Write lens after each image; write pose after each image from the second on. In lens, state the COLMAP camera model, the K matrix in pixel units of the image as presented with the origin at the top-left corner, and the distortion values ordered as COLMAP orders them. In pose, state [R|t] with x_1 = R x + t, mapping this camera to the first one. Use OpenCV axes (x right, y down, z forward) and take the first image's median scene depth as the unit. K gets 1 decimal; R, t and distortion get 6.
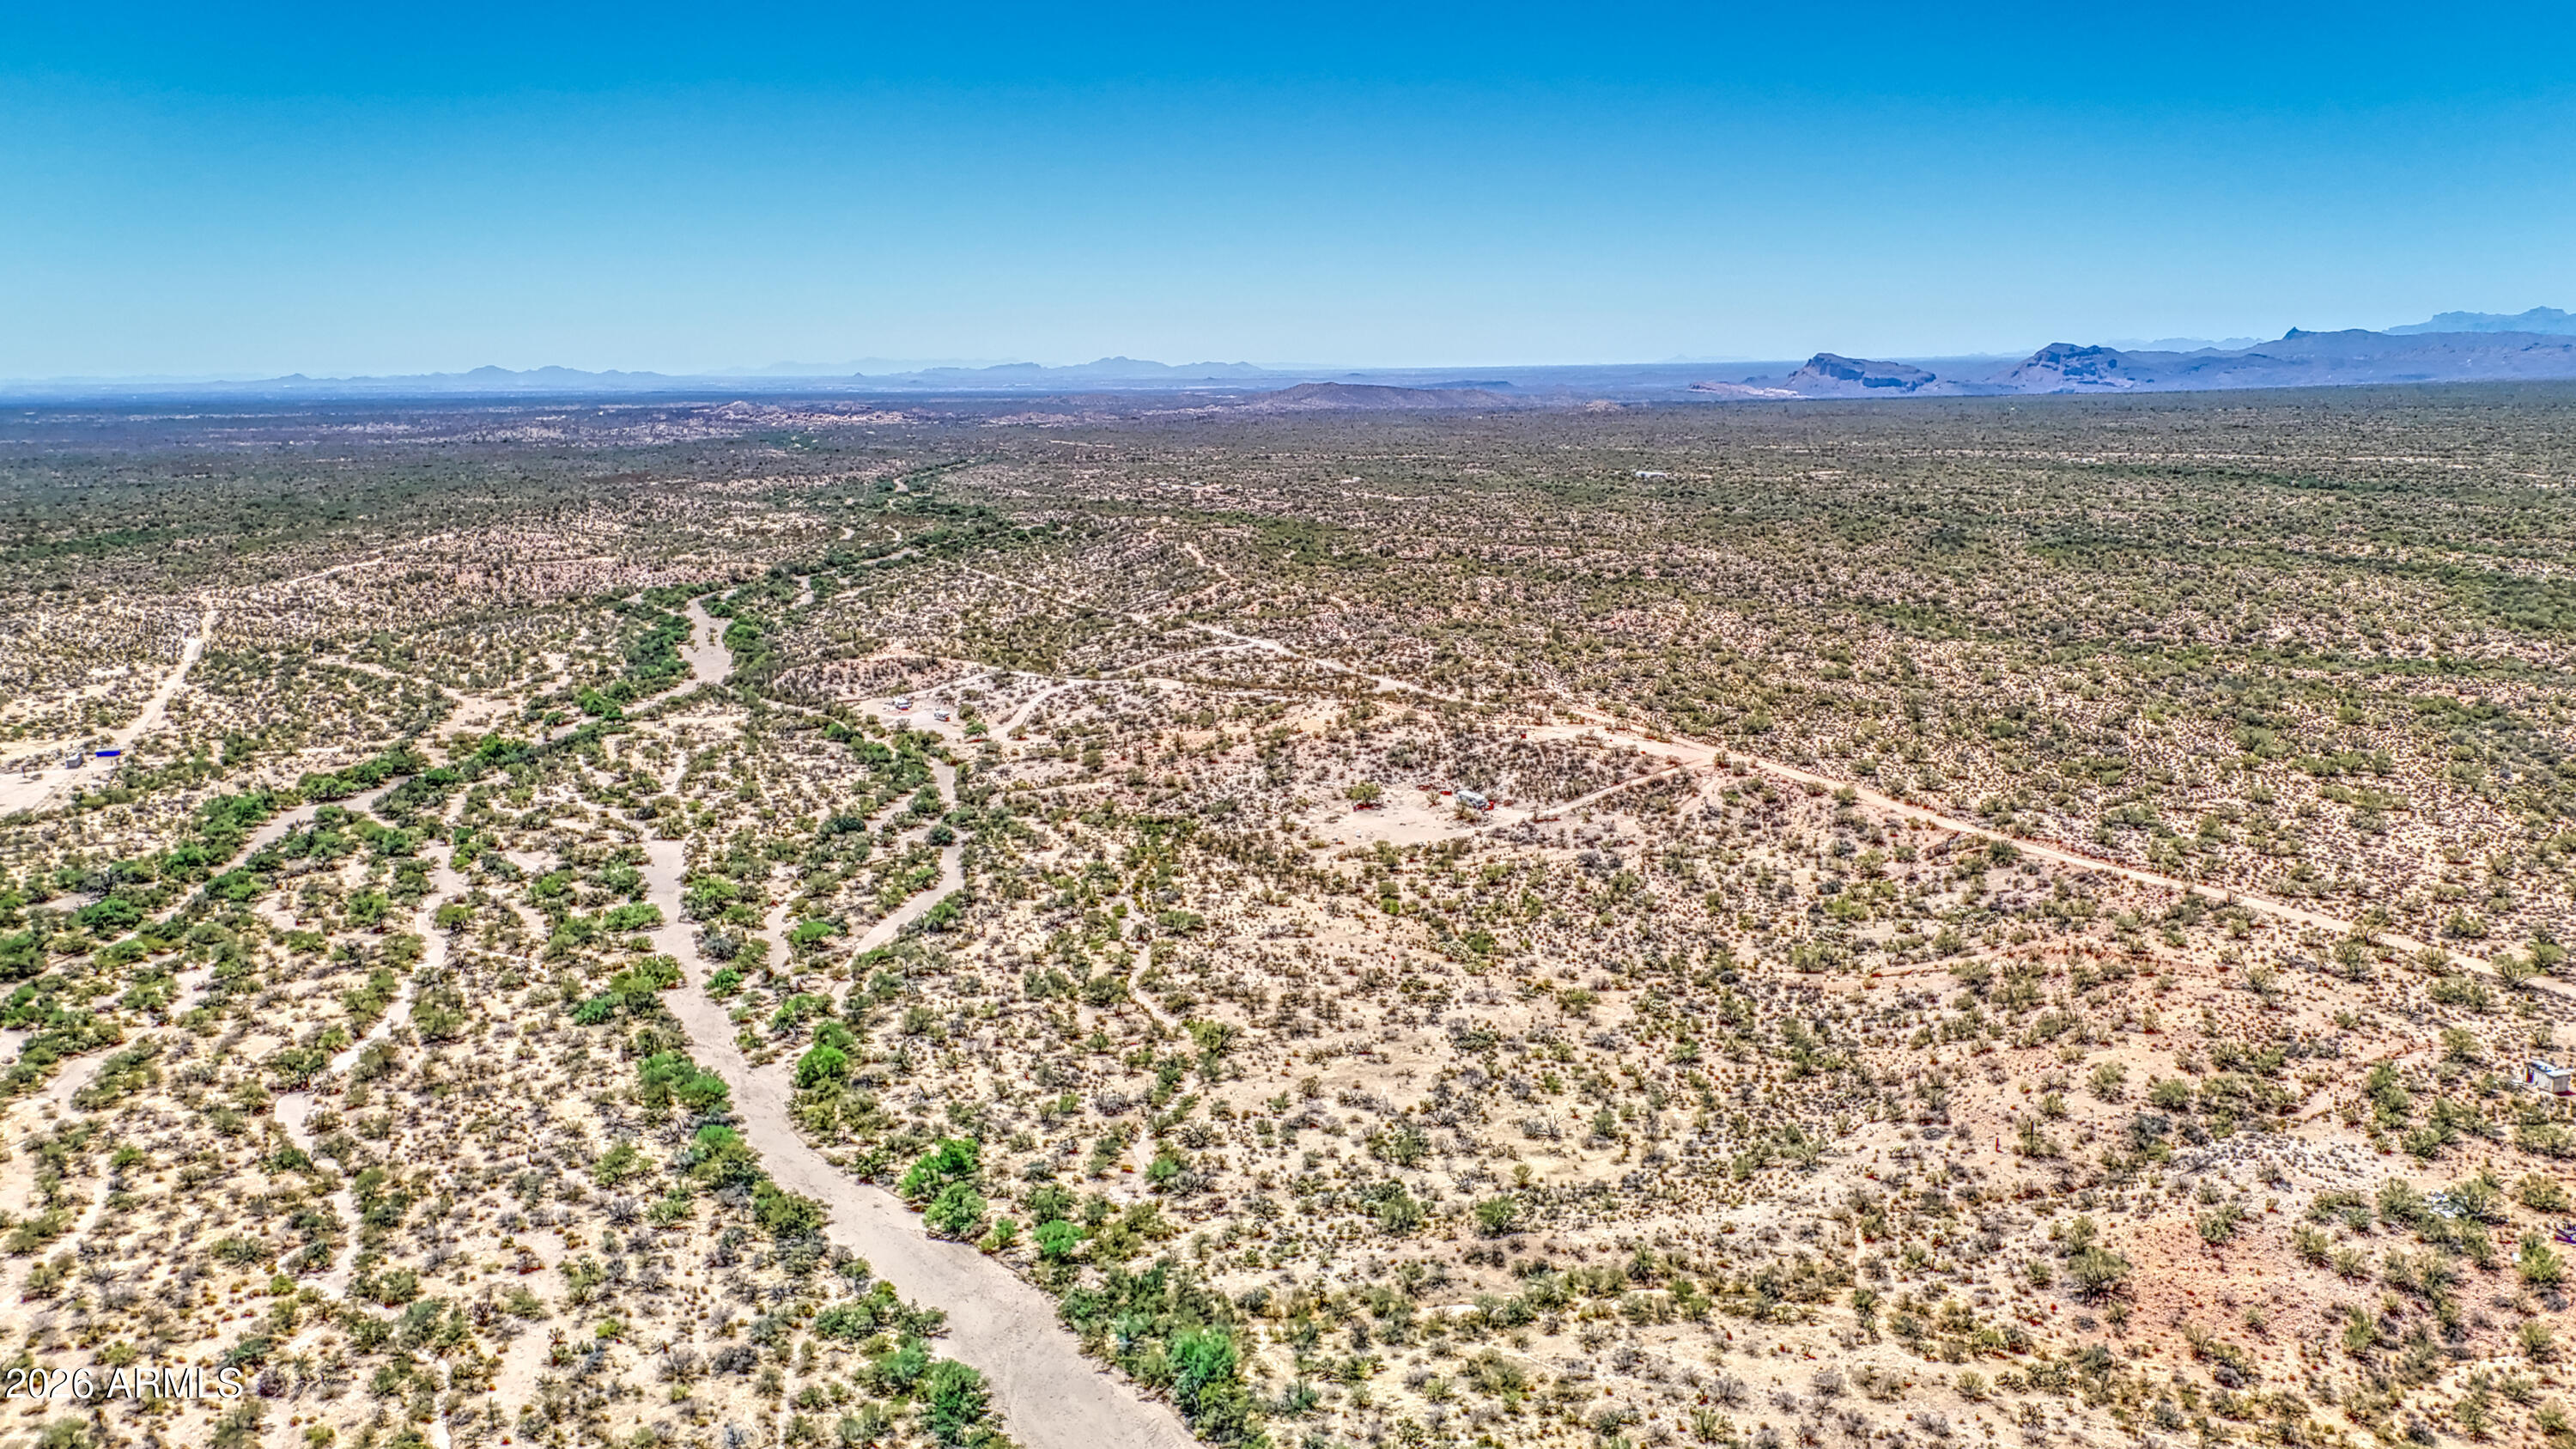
lens RADIAL K [[1963.3, 0, 1274.2], [0, 1963.3, 734.5], [0, 0, 1]] dist [0.089311, -0.095917]
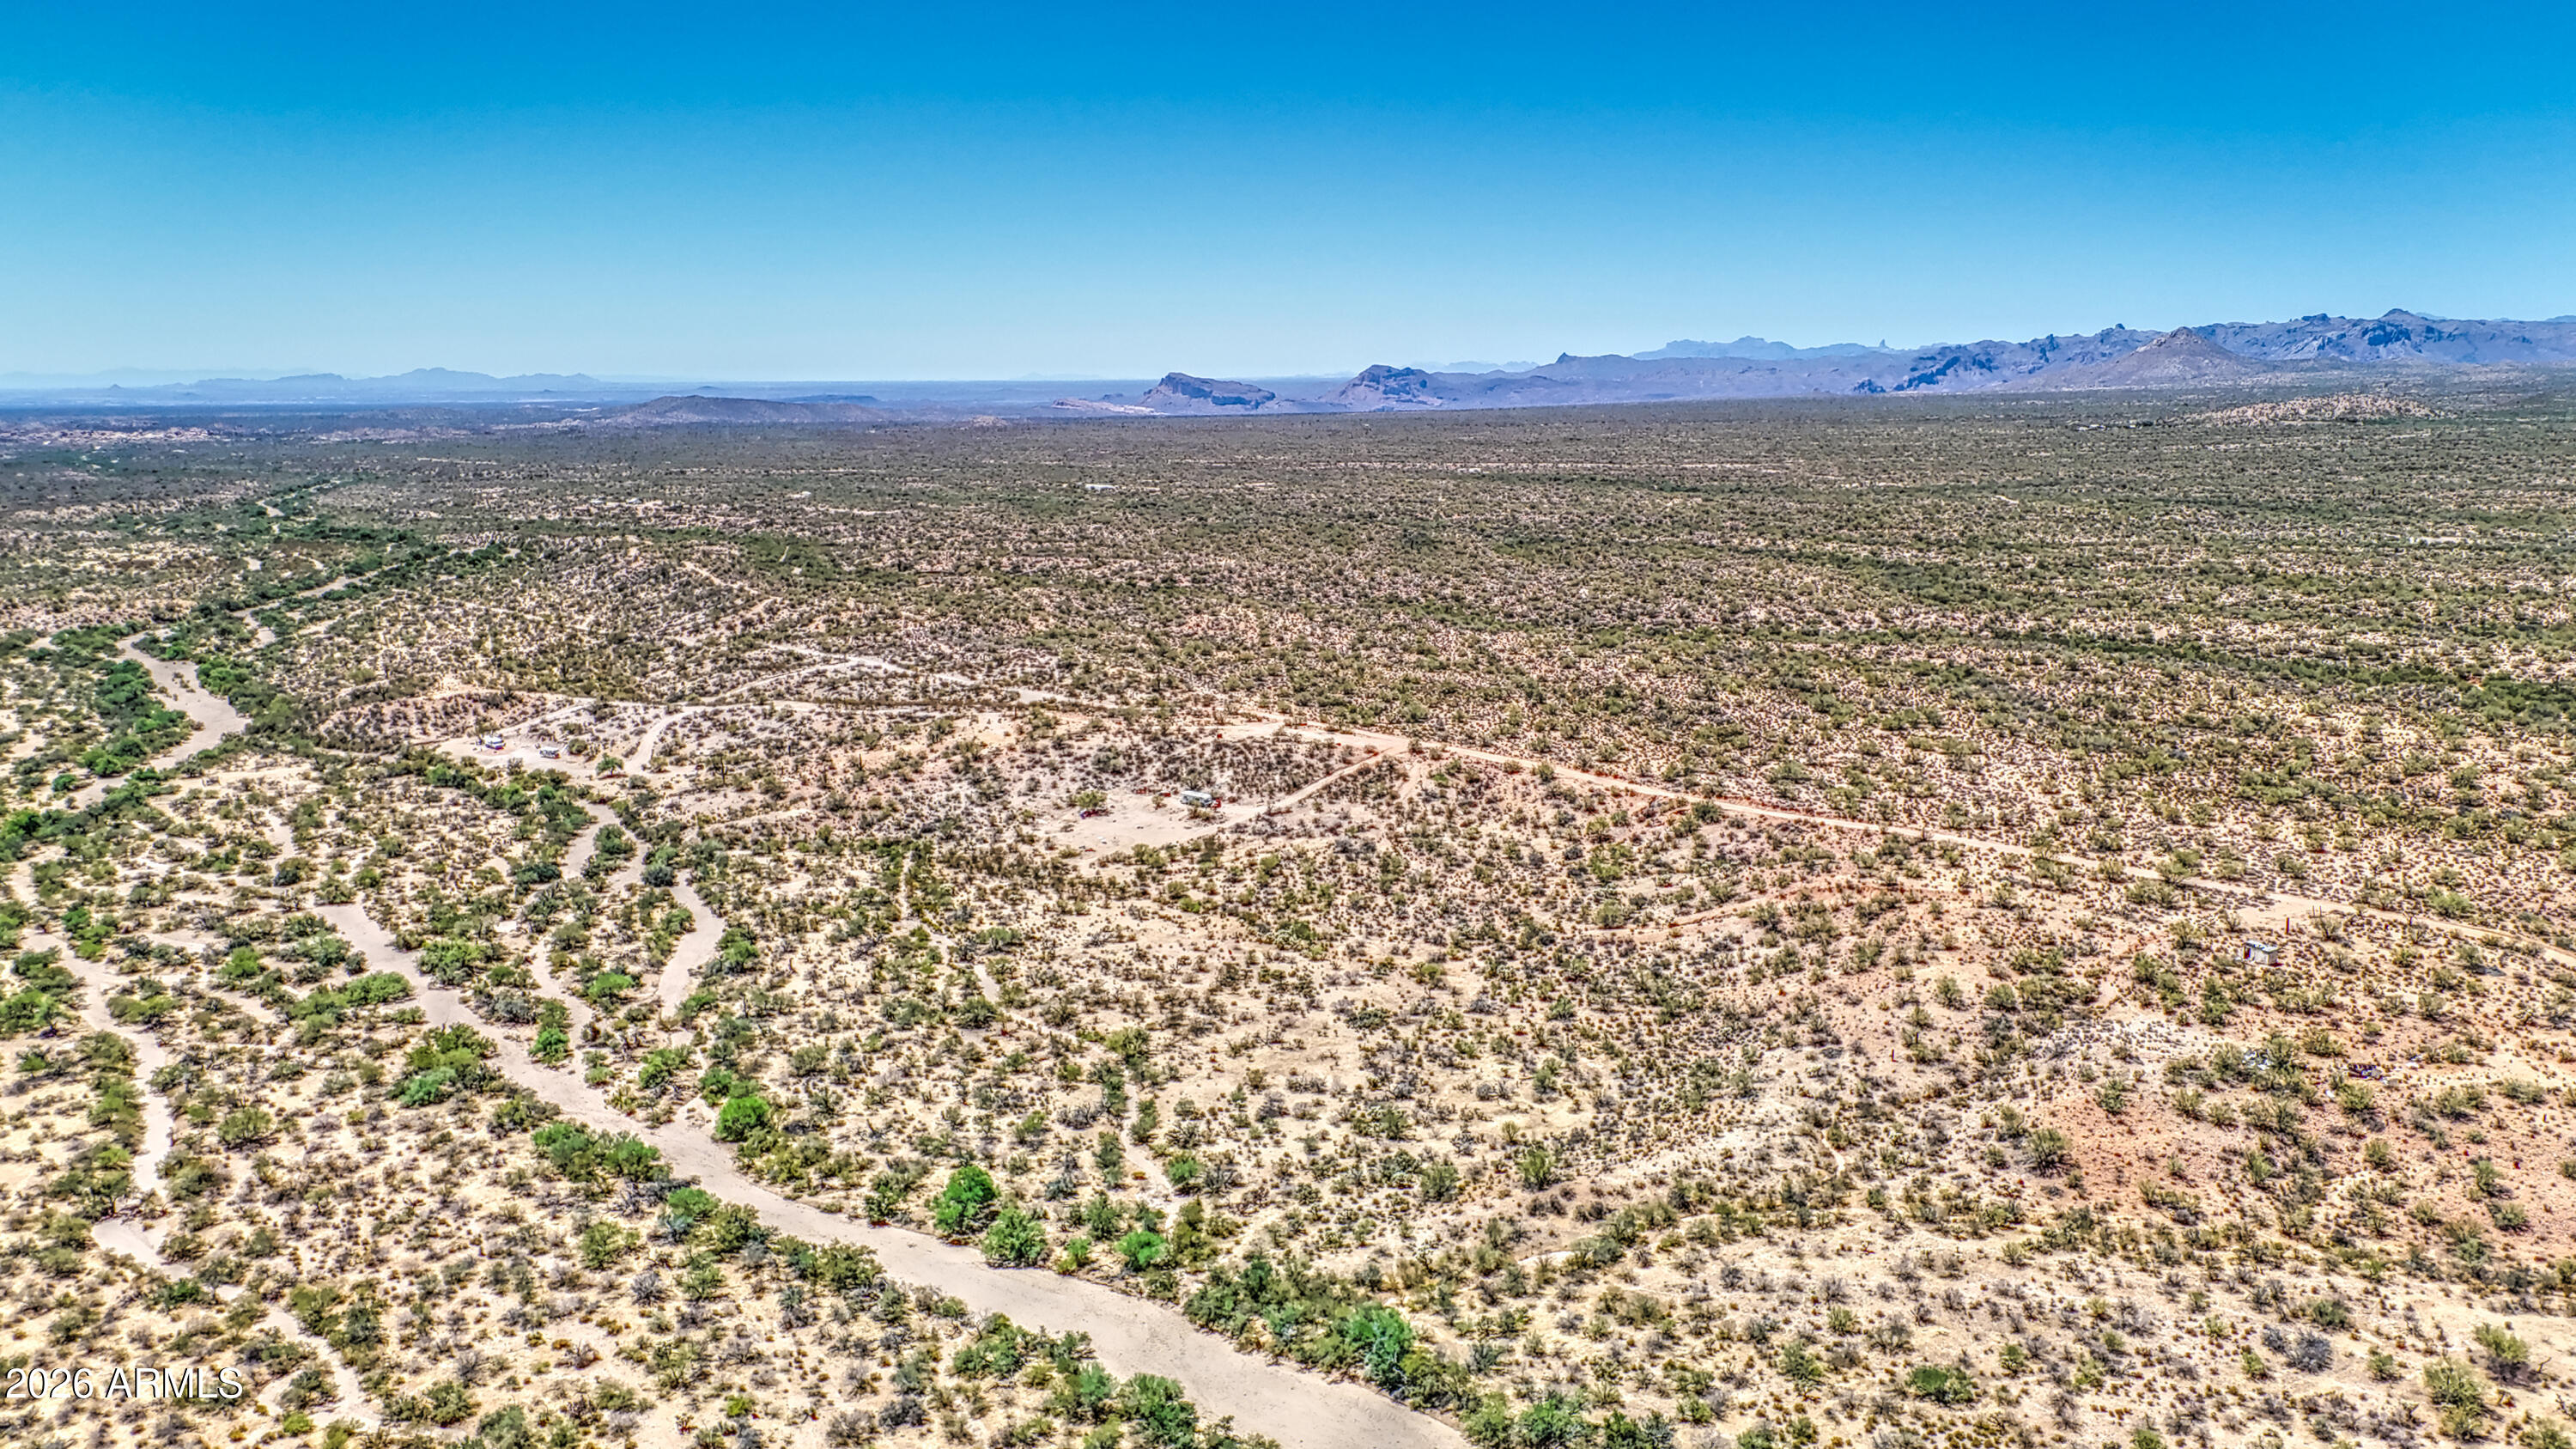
lens RADIAL K [[1963.3, 0, 1274.2], [0, 1963.3, 734.5], [0, 0, 1]] dist [0.089311, -0.095917]
pose [[0.945871, -0.055945, 0.319684, -0.178885], [0.058526, 0.998285, 0.001534, 0.000323], [-0.319222, 0.017259, 0.947523, 0.018827]]
